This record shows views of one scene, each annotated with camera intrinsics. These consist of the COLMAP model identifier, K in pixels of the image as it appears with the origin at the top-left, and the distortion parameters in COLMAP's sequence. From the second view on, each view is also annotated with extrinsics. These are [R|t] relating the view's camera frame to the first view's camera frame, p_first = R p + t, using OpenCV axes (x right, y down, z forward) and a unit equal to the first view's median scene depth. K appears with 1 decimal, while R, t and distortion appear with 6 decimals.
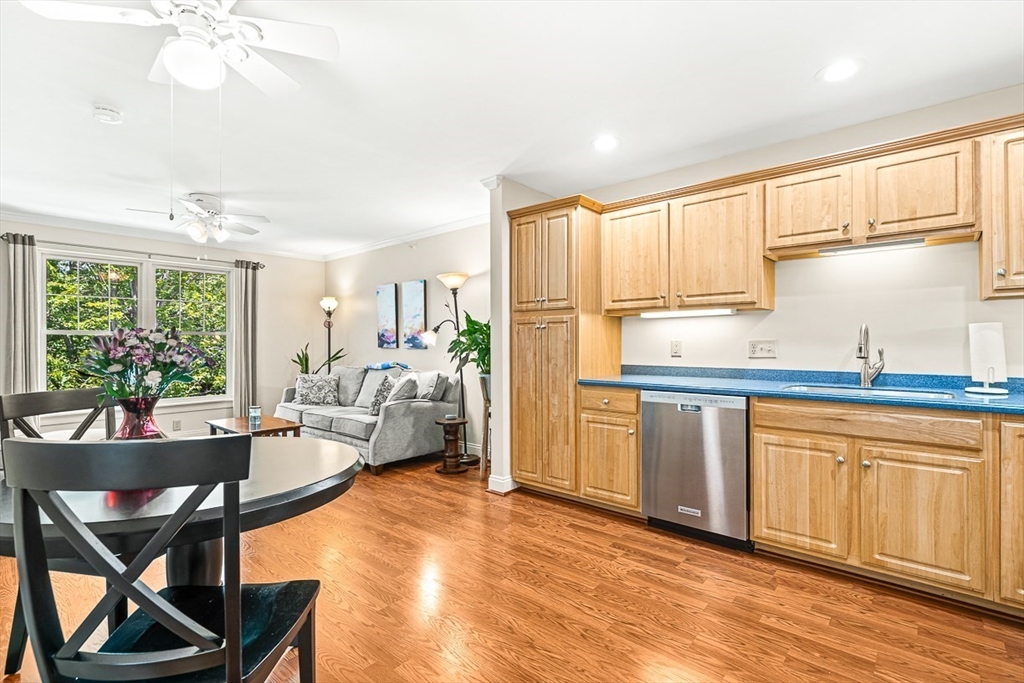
lens RADIAL K [[481.1, 0, 509.5], [0, 481.1, 341.4], [0, 0, 1]] dist [0.000699, 0.000705]
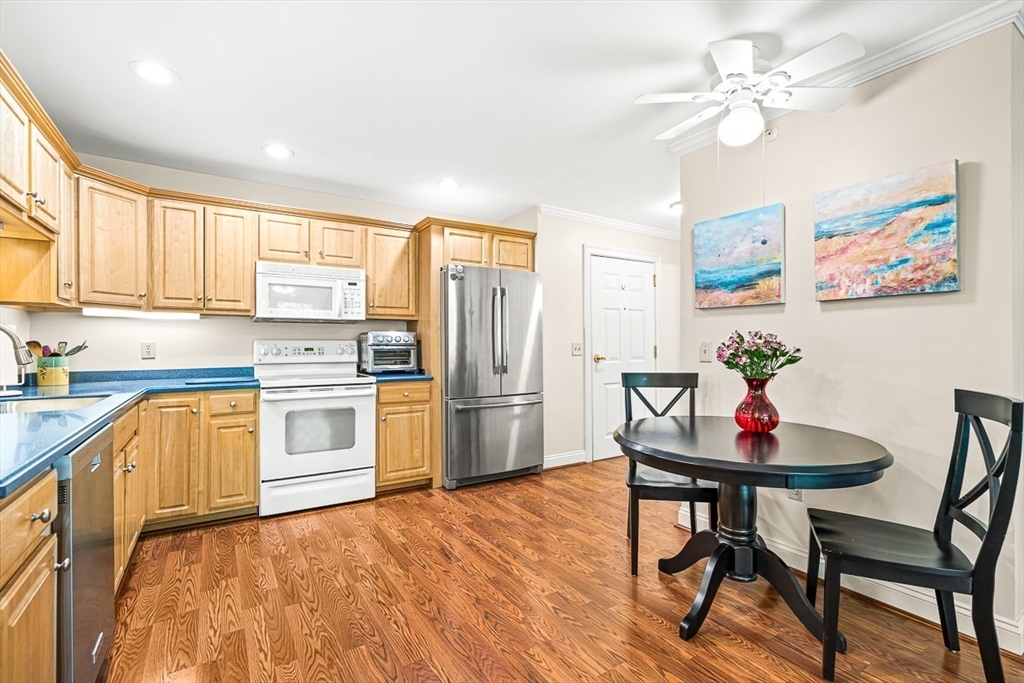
lens RADIAL K [[463.0, 0, 510.9], [0, 463.0, 343.5], [0, 0, 1]] dist [-0.000943, 0.000023]
pose [[-0.960974, 0.005928, 0.276575, -0.199612], [0.004674, 0.999976, -0.005191, 0.006098], [-0.276599, -0.003695, -0.960978, 1.180958]]
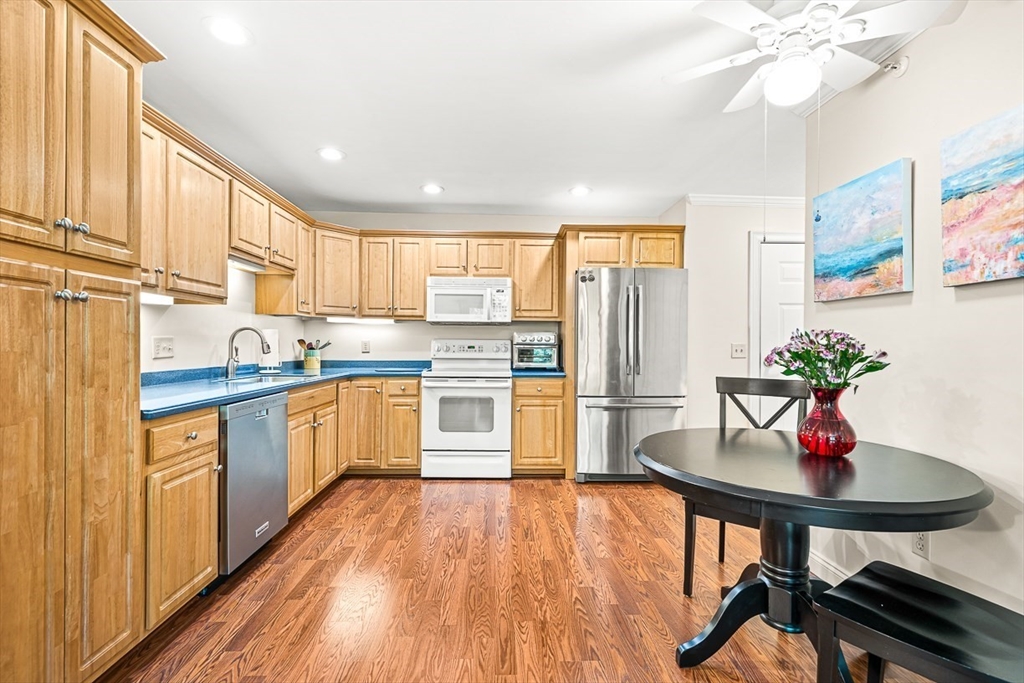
lens RADIAL K [[463.8, 0, 514.7], [0, 463.8, 347.2], [0, 0, 1]] dist [0.000163, 0.000198]
pose [[-0.690208, -0.006407, 0.723583, -0.487917], [-0.007008, 0.999973, 0.002169, 0.008411], [-0.723577, -0.003574, -0.690234, 1.073315]]
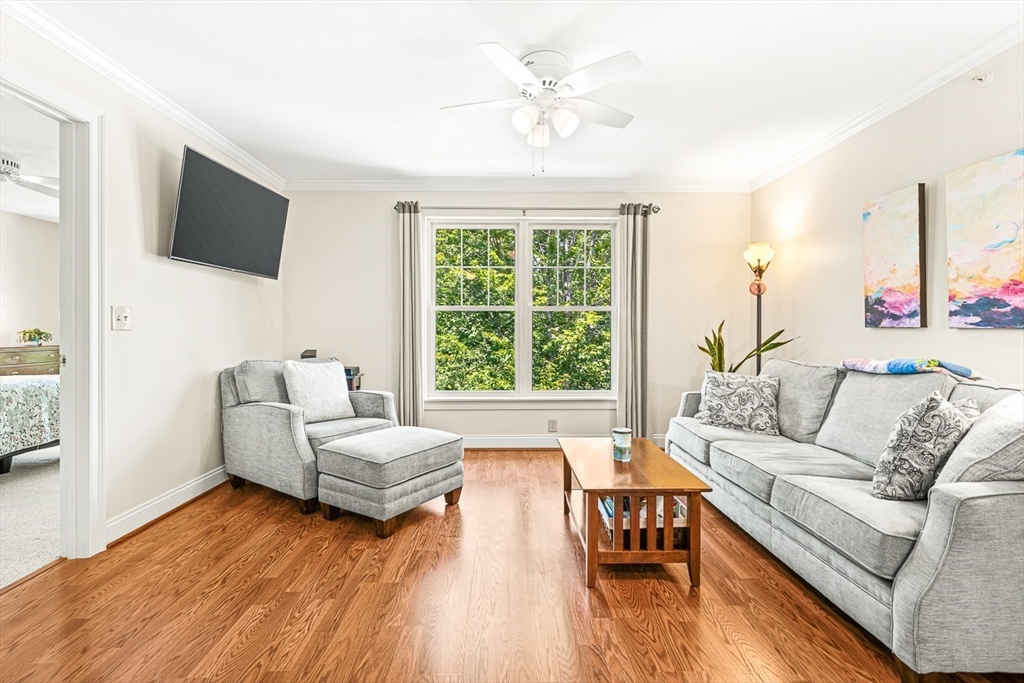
lens RADIAL K [[470.1, 0, 509.6], [0, 470.1, 333.7], [0, 0, 1]] dist [0.001203, 0.000220]
pose [[0.675565, 0.010159, -0.737231, -0.296218], [-0.001602, 0.999923, 0.012310, 0.025541], [0.737299, -0.007135, 0.675529, 0.730241]]
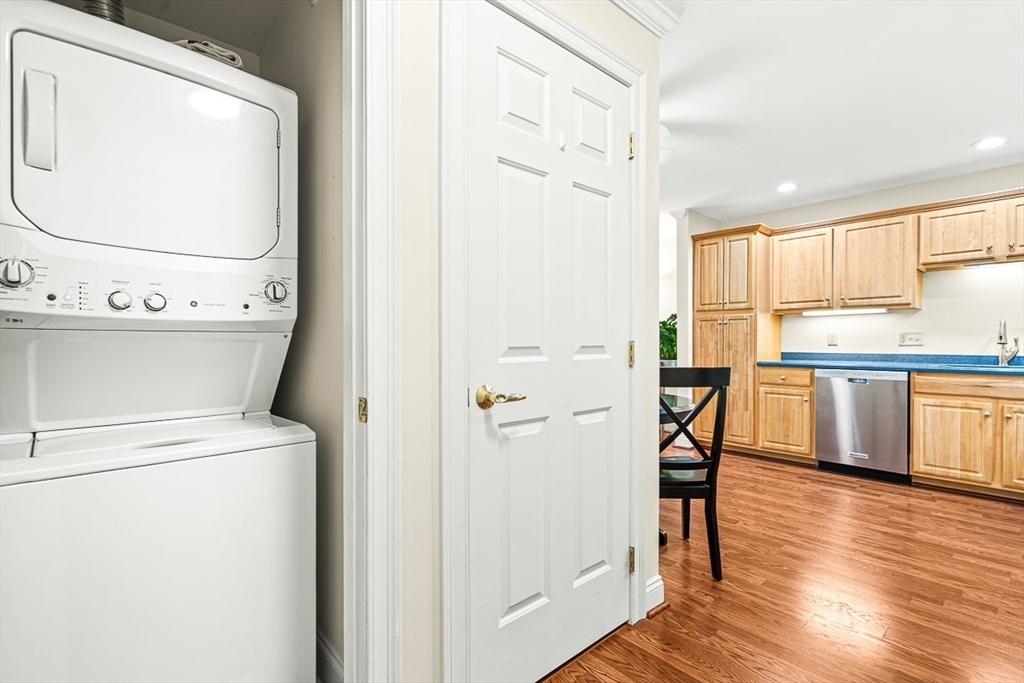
lens RADIAL K [[476.0, 0, 508.2], [0, 476.0, 345.2], [0, 0, 1]] dist [0.000022, 0.000359]
pose [[0.992163, 0.003398, -0.124907, -0.384705], [-0.002325, 0.999959, 0.008735, 0.022973], [0.124932, -0.008376, 0.992130, -0.406674]]
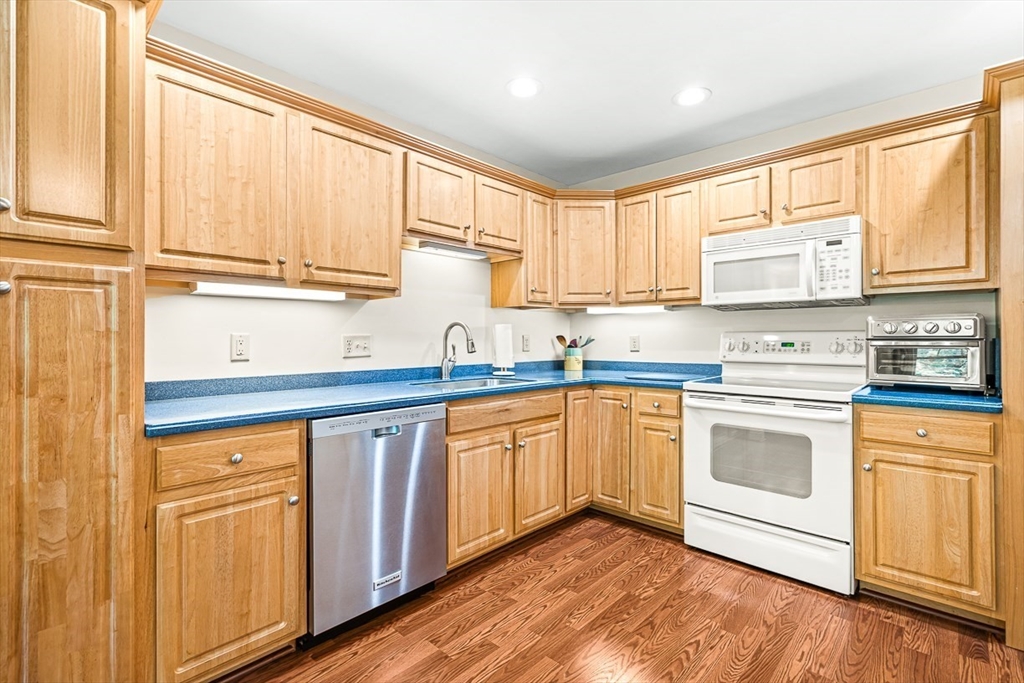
lens RADIAL K [[470.8, 0, 513.2], [0, 470.8, 337.8], [0, 0, 1]] dist [-0.000478, 0.000507]
pose [[0.026265, 0.005339, 0.999641, -0.258857], [-0.001114, 0.999985, -0.005312, 0.005241], [-0.999654, -0.000974, 0.026271, 0.684601]]
